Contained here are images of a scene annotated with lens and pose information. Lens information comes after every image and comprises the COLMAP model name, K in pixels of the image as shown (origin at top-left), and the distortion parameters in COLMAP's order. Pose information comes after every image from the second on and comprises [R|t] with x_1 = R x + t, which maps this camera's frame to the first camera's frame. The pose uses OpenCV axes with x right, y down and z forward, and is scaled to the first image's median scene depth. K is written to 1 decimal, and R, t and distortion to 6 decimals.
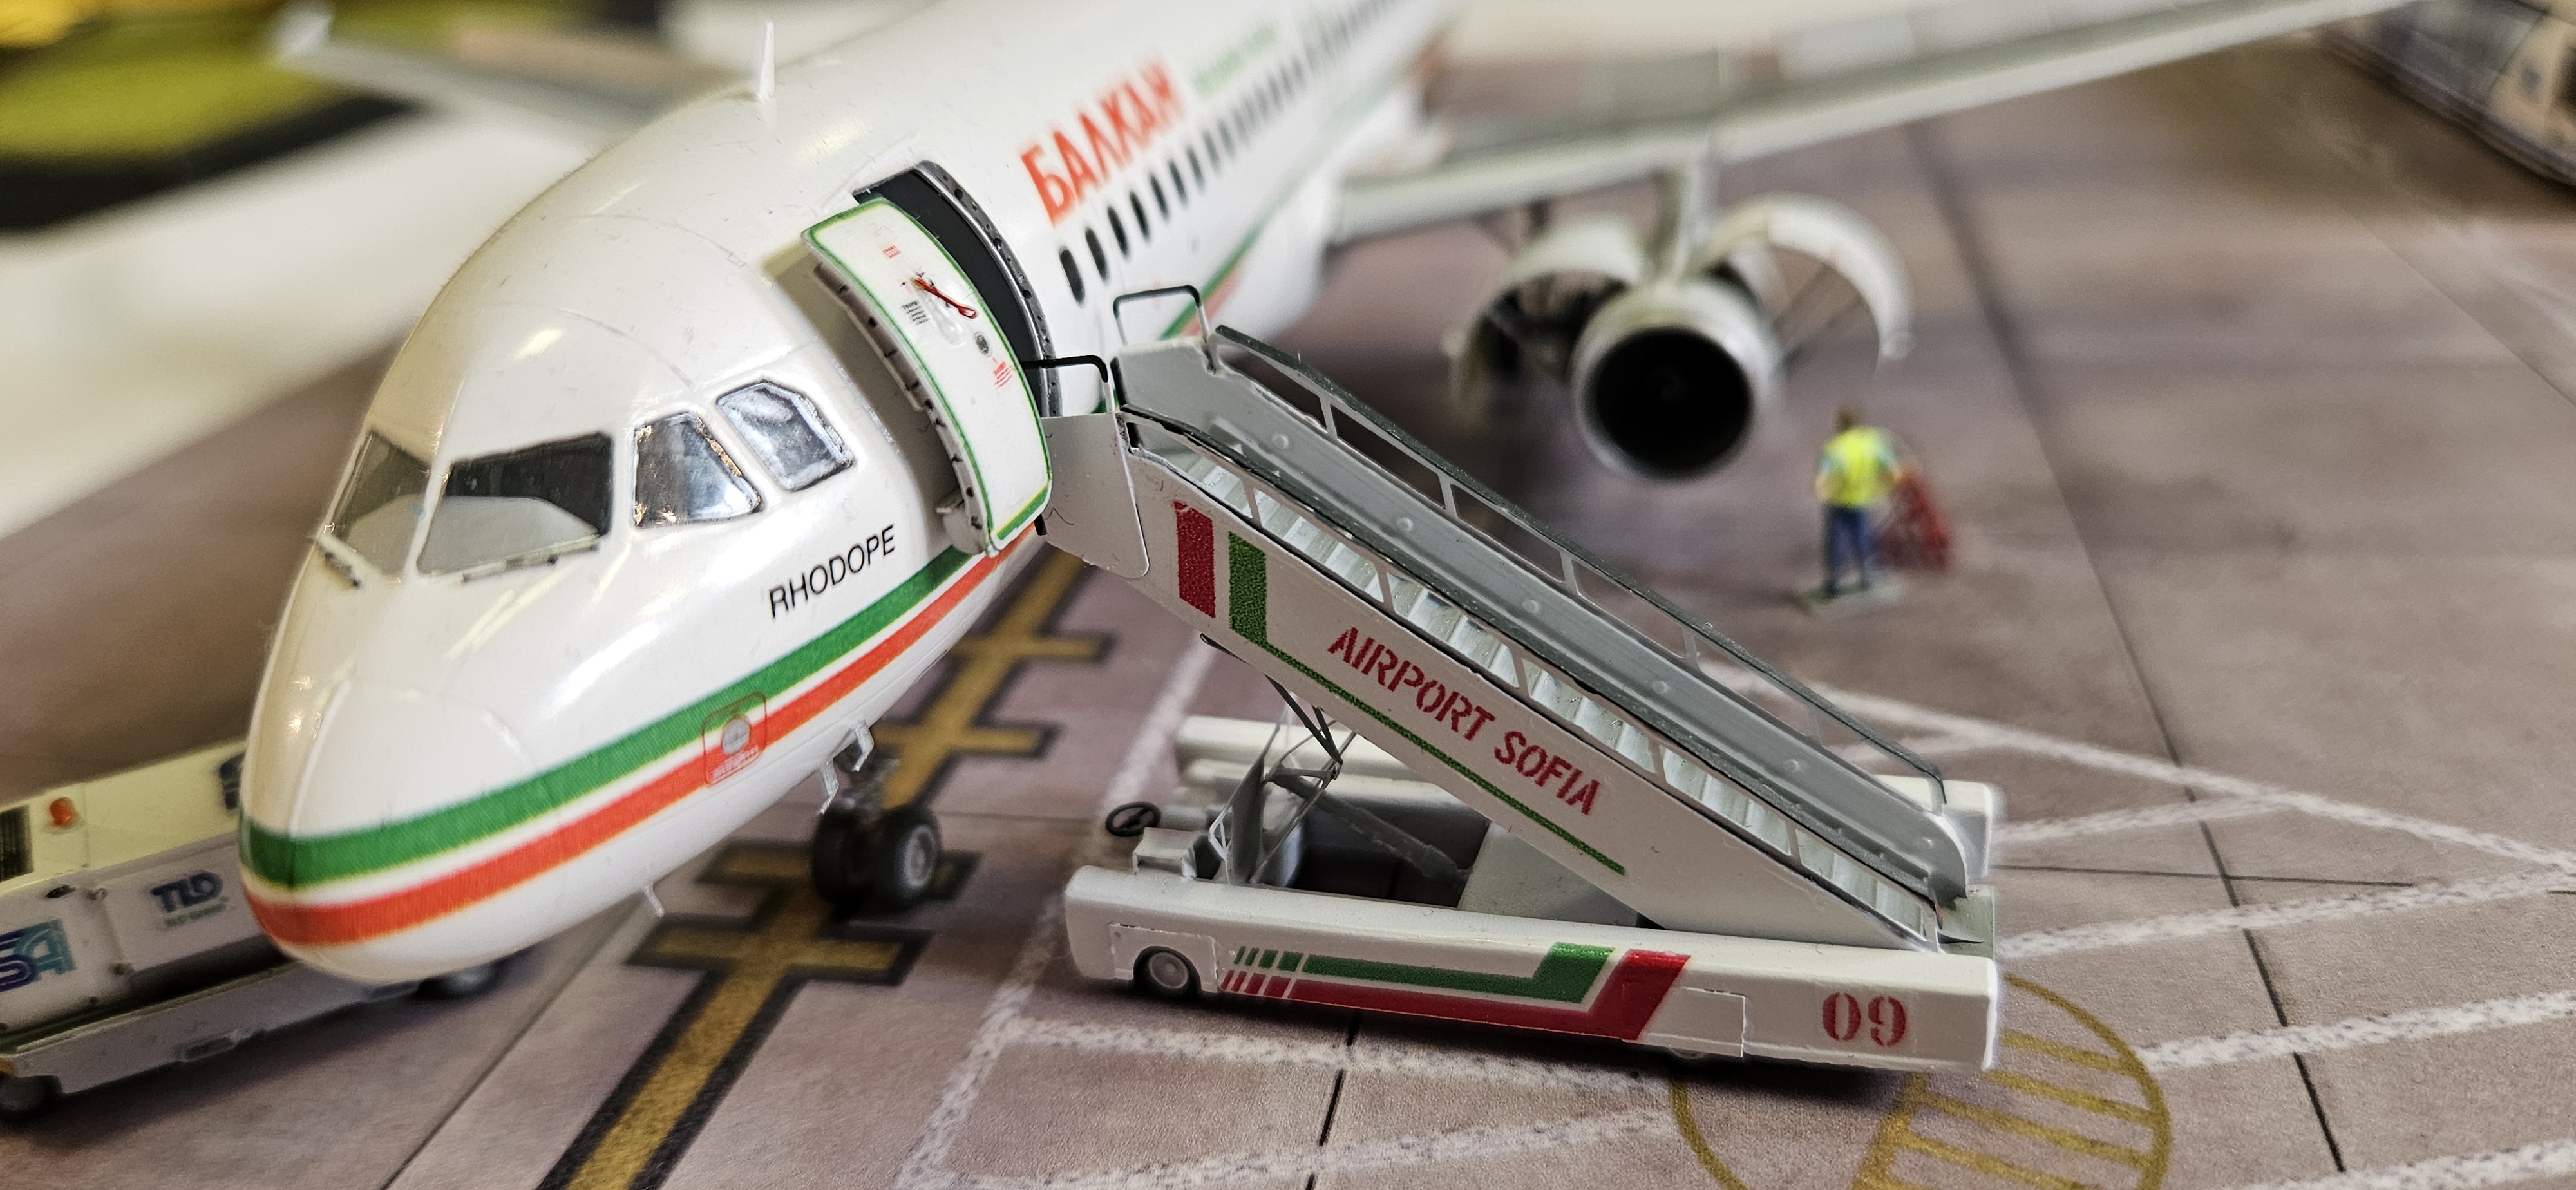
lens RADIAL K [[1856.6, 0, 1288.0], [0, 1856.6, 595.0], [0, 0, 1]] dist [-0.033299, 0.001149]
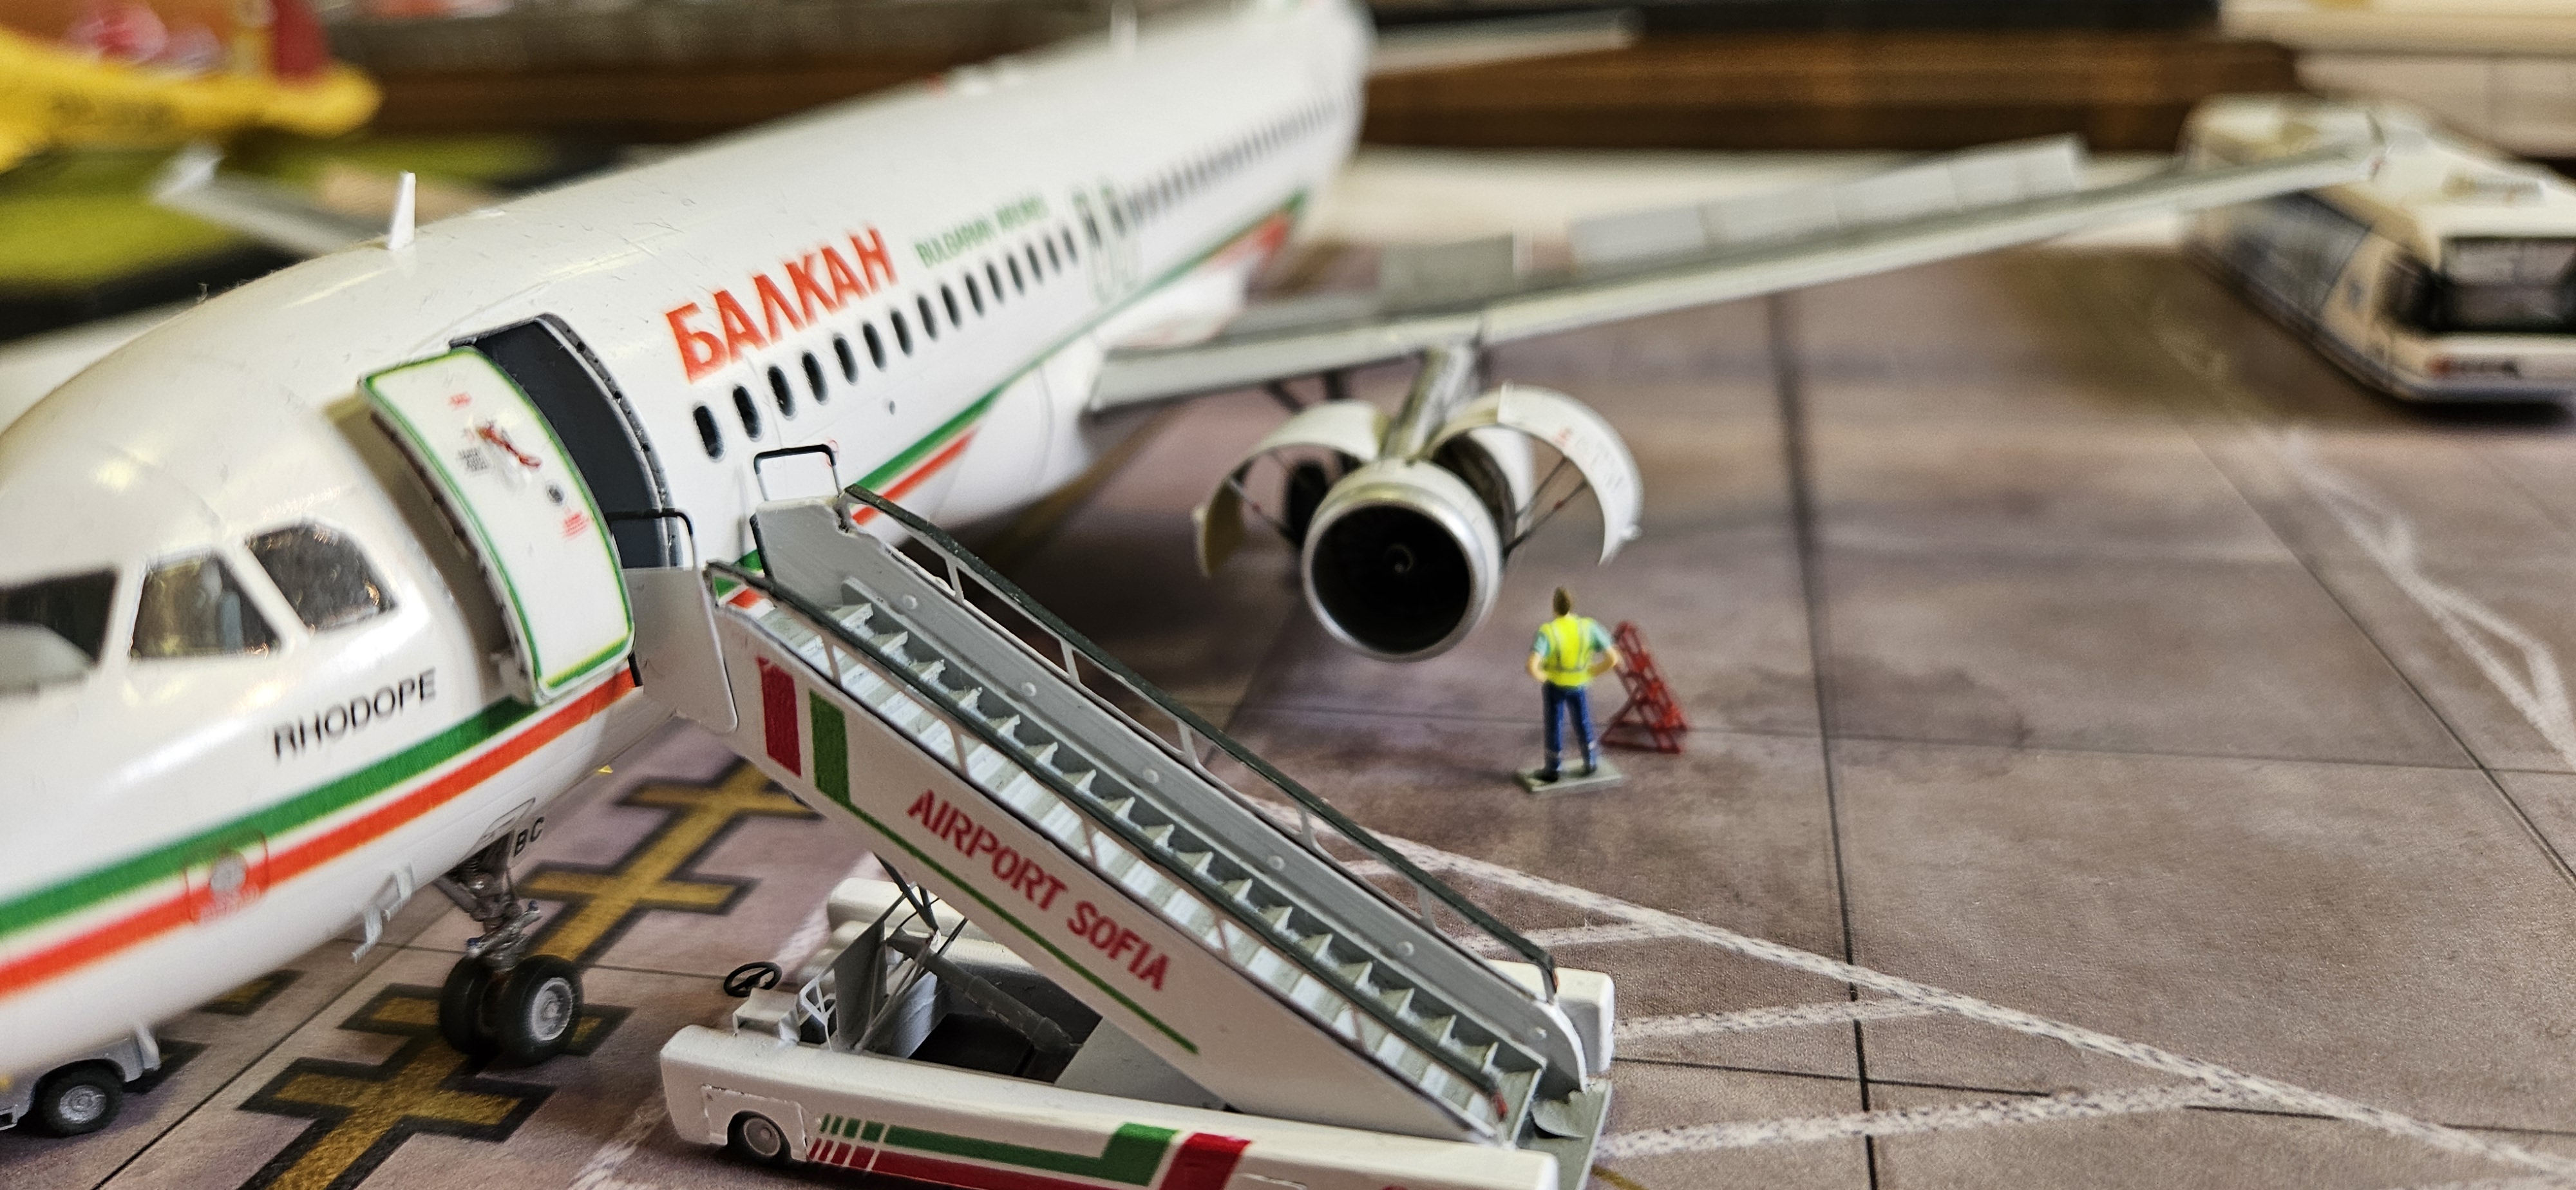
lens RADIAL K [[1856.6, 0, 1288.0], [0, 1856.6, 595.0], [0, 0, 1]] dist [-0.033299, 0.001149]
pose [[0.999374, 0.035359, 0.001317, 0.200086], [-0.035095, 0.995290, -0.090369, -0.003568], [-0.004506, 0.090266, 0.995908, 0.001576]]
